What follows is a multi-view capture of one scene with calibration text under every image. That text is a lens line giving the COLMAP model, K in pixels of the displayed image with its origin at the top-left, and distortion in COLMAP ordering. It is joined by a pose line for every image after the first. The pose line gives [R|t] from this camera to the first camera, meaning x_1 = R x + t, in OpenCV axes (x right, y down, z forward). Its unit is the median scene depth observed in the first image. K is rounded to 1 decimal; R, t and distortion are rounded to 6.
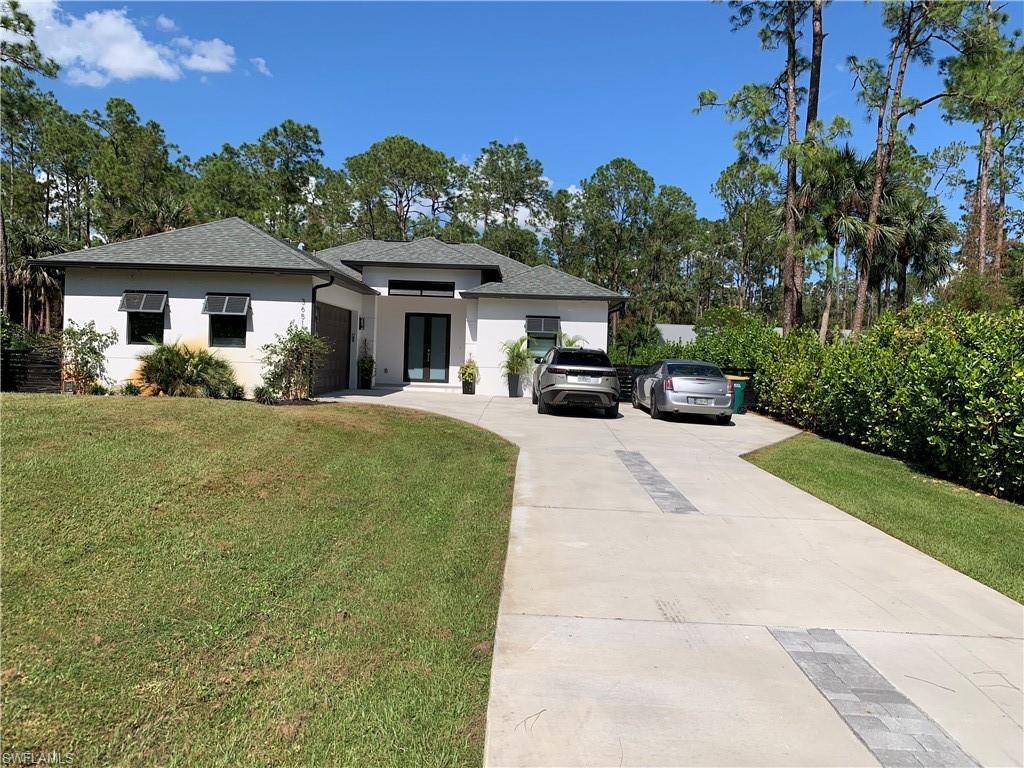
lens RADIAL K [[772.0, 0, 511.2], [0, 772.0, 384.4], [0, 0, 1]] dist [0.026312, -0.032662]
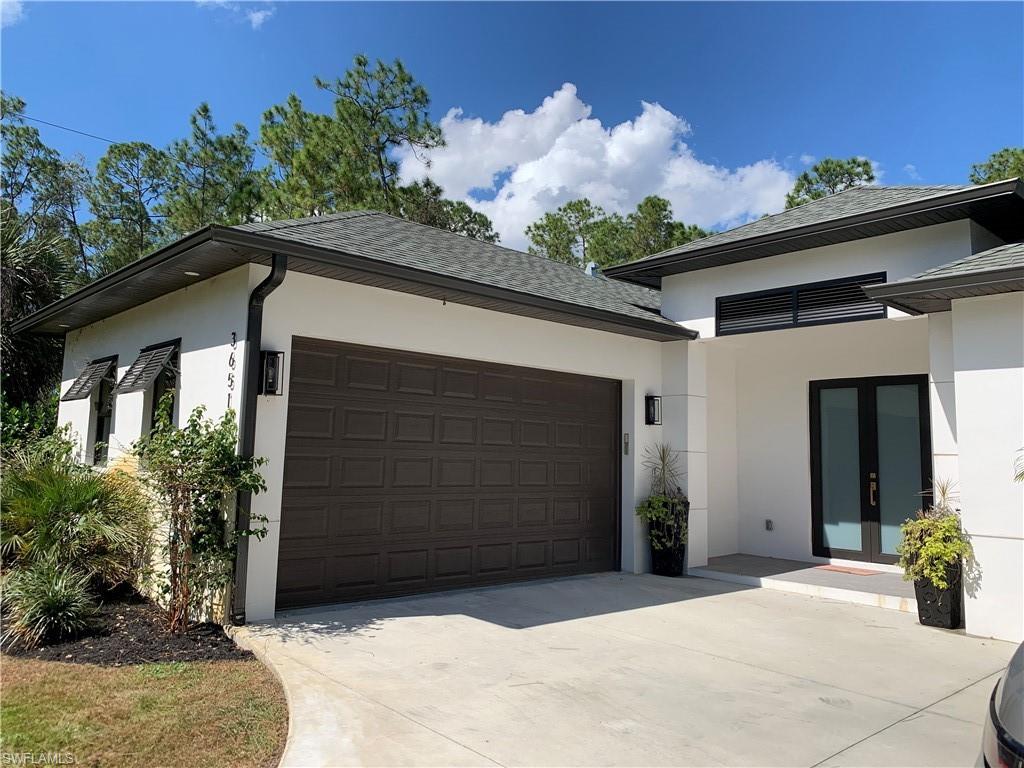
lens RADIAL K [[772.0, 0, 511.7], [0, 772.0, 378.5], [0, 0, 1]] dist [0.026312, -0.032662]
pose [[0.686415, -0.090191, -0.721596, 0.048913], [-0.027210, 0.988399, -0.149422, -0.029543], [0.726701, 0.122200, 0.675998, 0.612755]]
